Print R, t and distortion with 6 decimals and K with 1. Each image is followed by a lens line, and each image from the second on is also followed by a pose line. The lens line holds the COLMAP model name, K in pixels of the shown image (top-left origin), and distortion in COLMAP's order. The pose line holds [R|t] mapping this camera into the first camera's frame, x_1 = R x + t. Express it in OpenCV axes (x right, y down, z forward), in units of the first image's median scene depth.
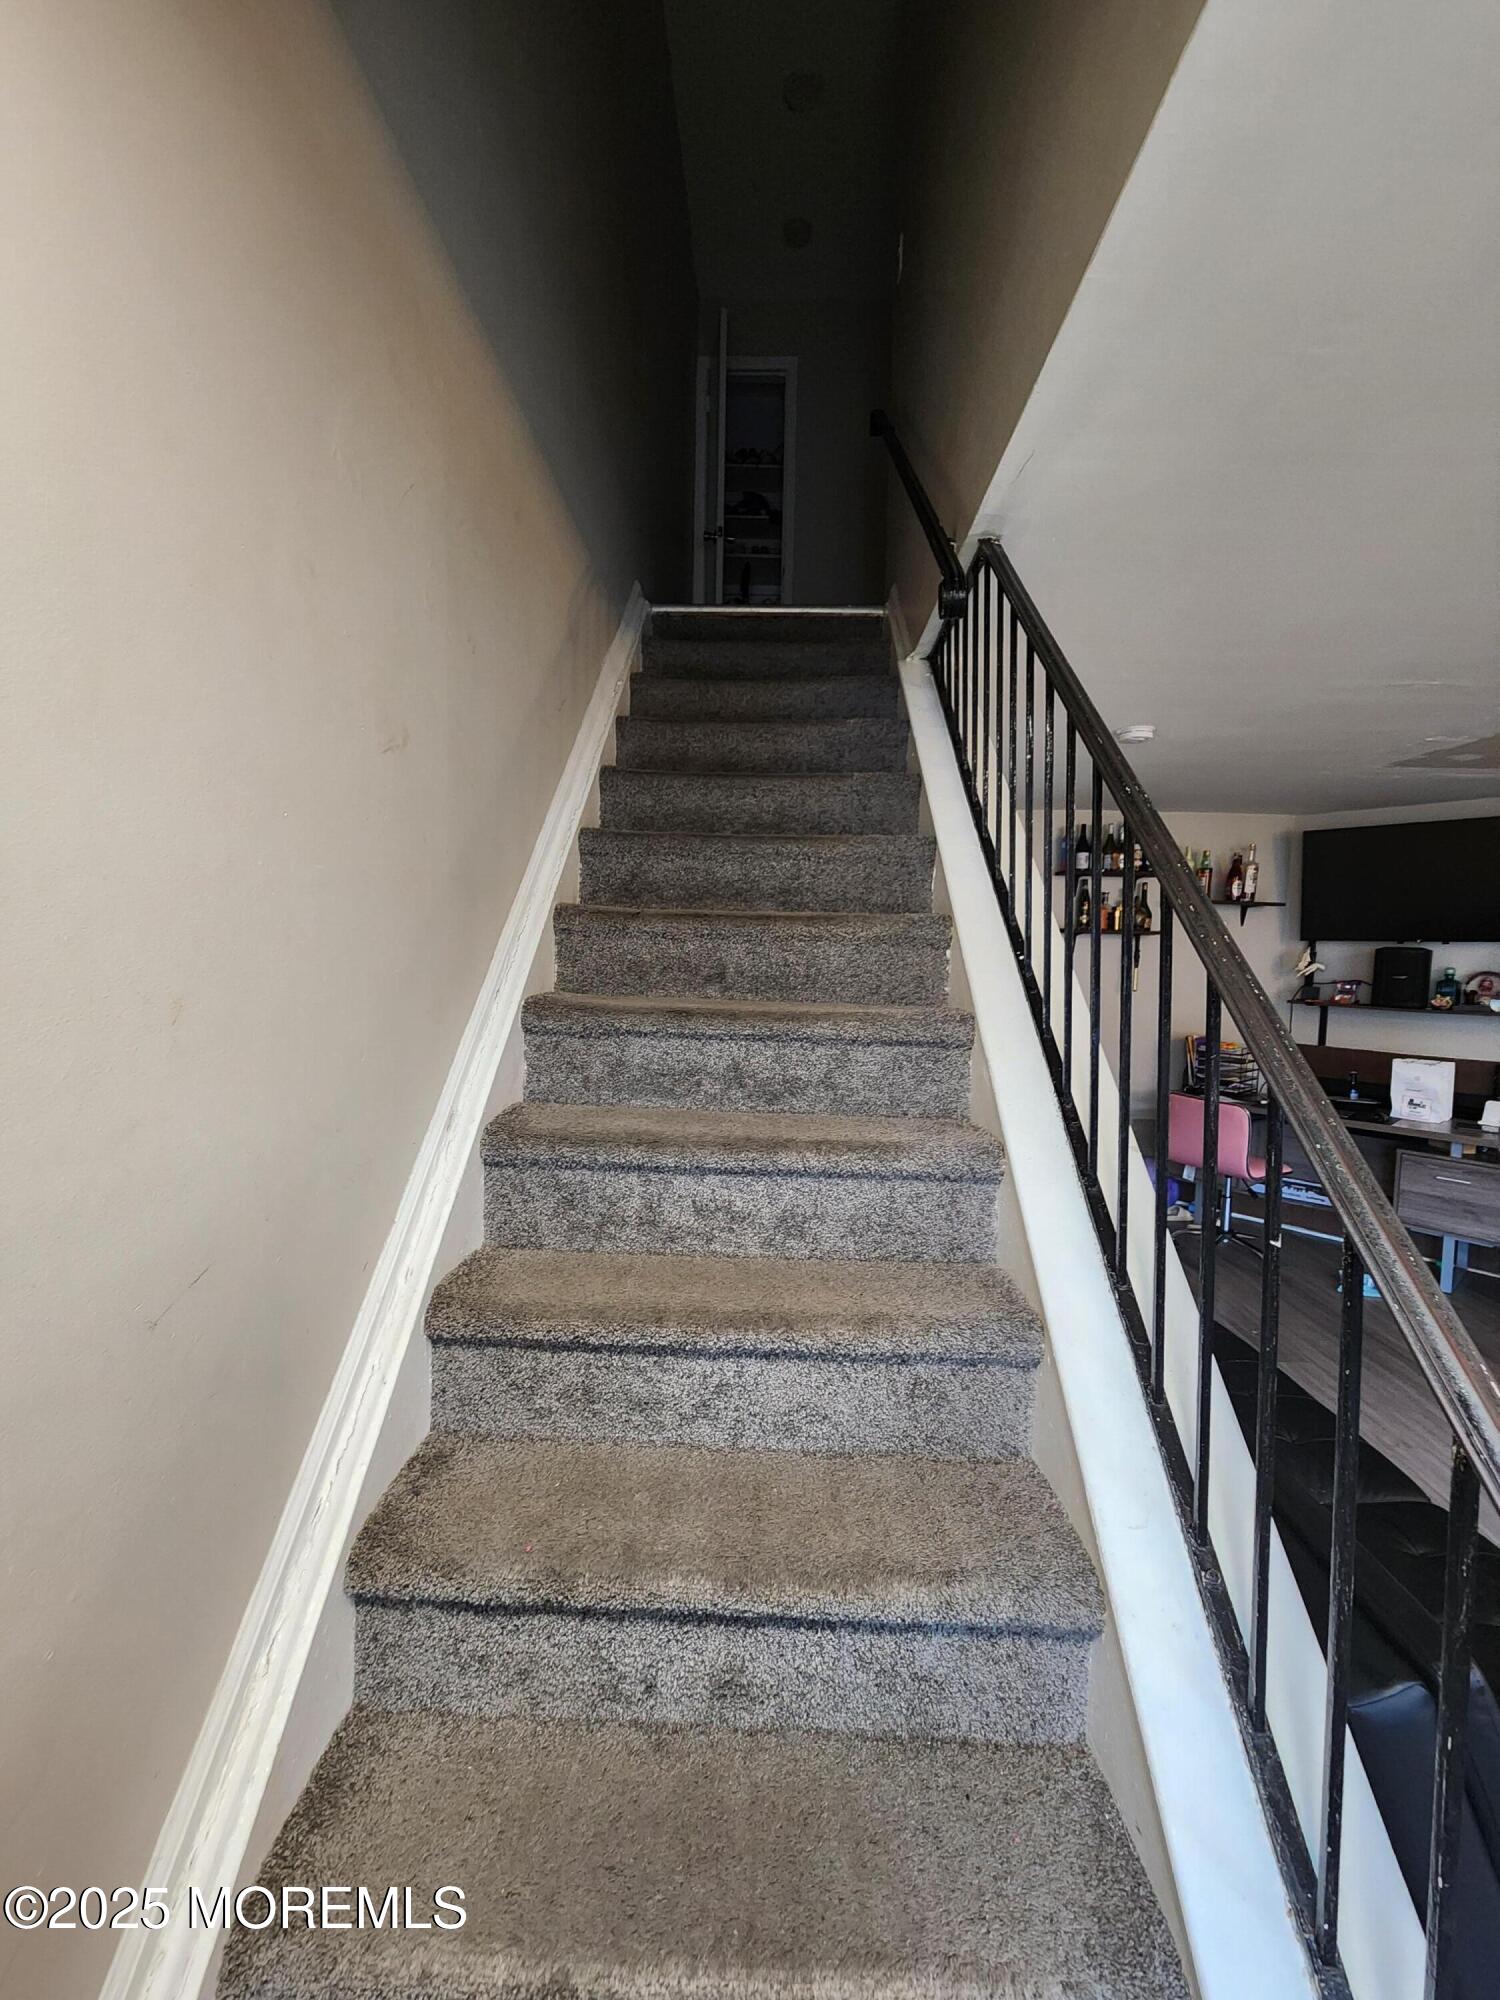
lens RADIAL K [[815.6, 0, 750.1], [0, 815.6, 1001.6], [0, 0, 1]] dist [0.000613, -0.002733]
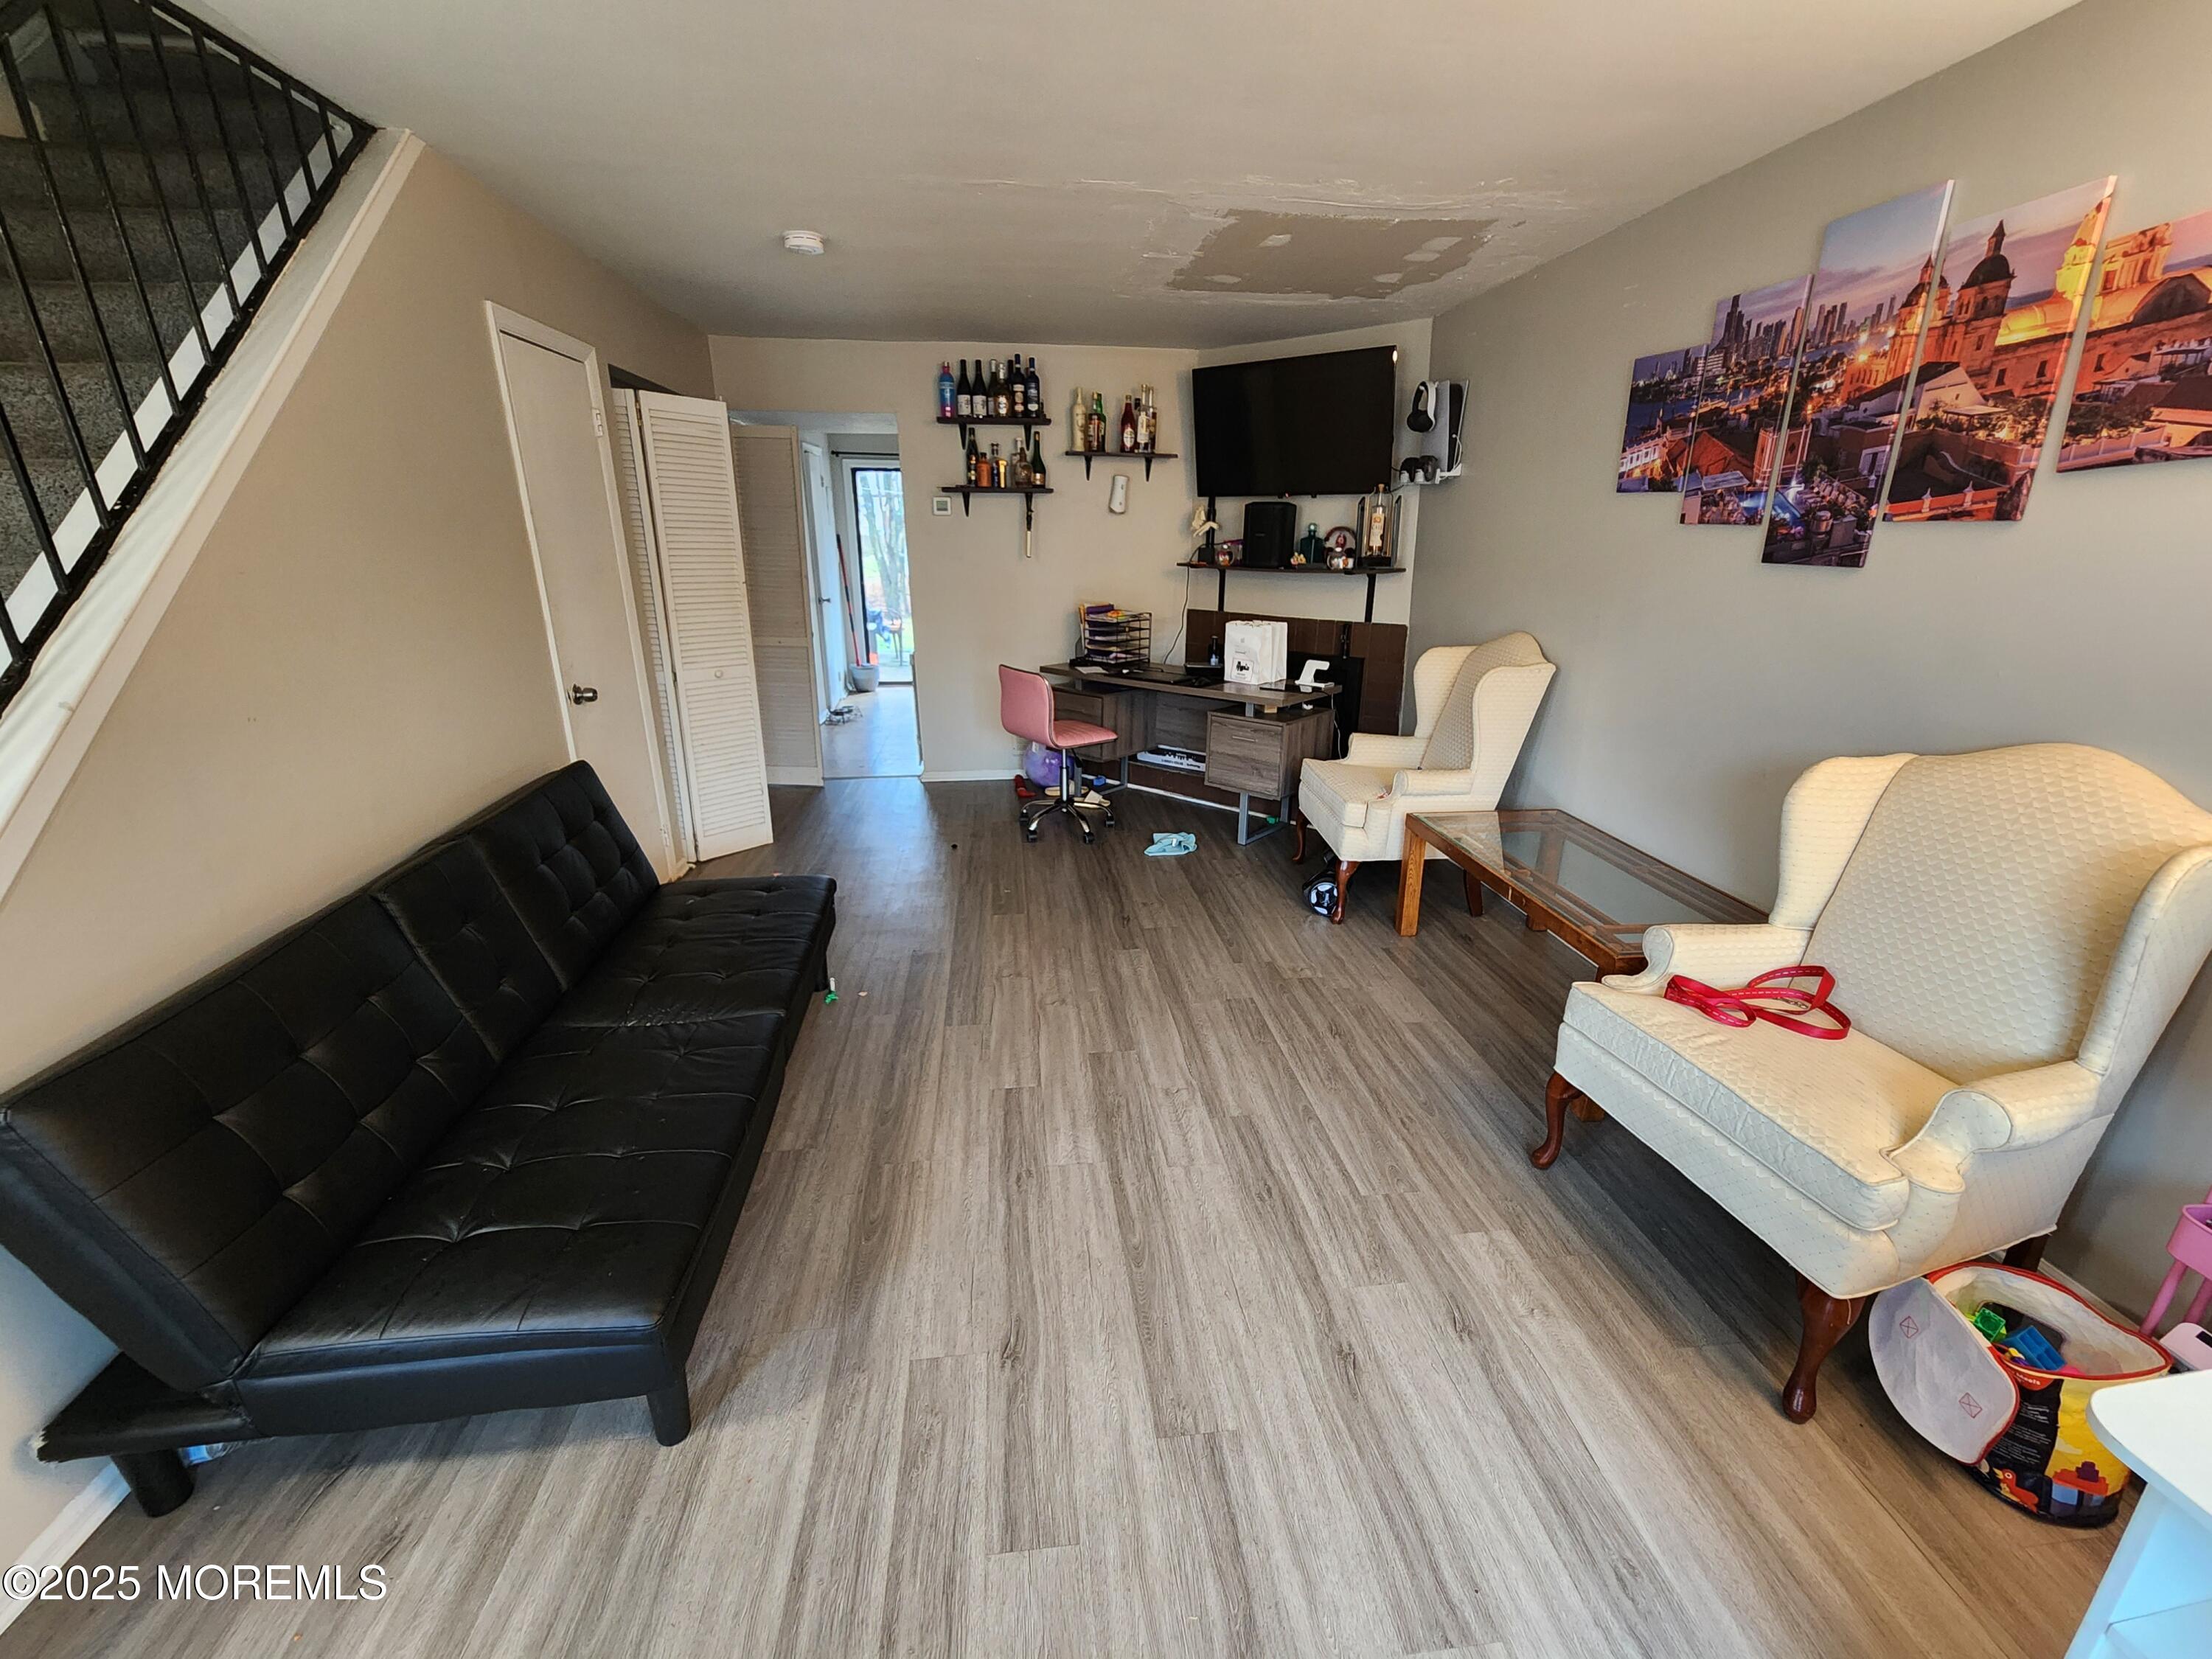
lens RADIAL K [[902.1, 0, 1108.0], [0, 902.1, 823.1], [0, 0, 1]] dist [0.000613, -0.002733]
pose [[0.988082, -0.065484, 0.139307, 0.419753], [0.027655, 0.965792, 0.257840, 0.018079], [-0.151426, -0.250915, 0.956092, -0.076384]]
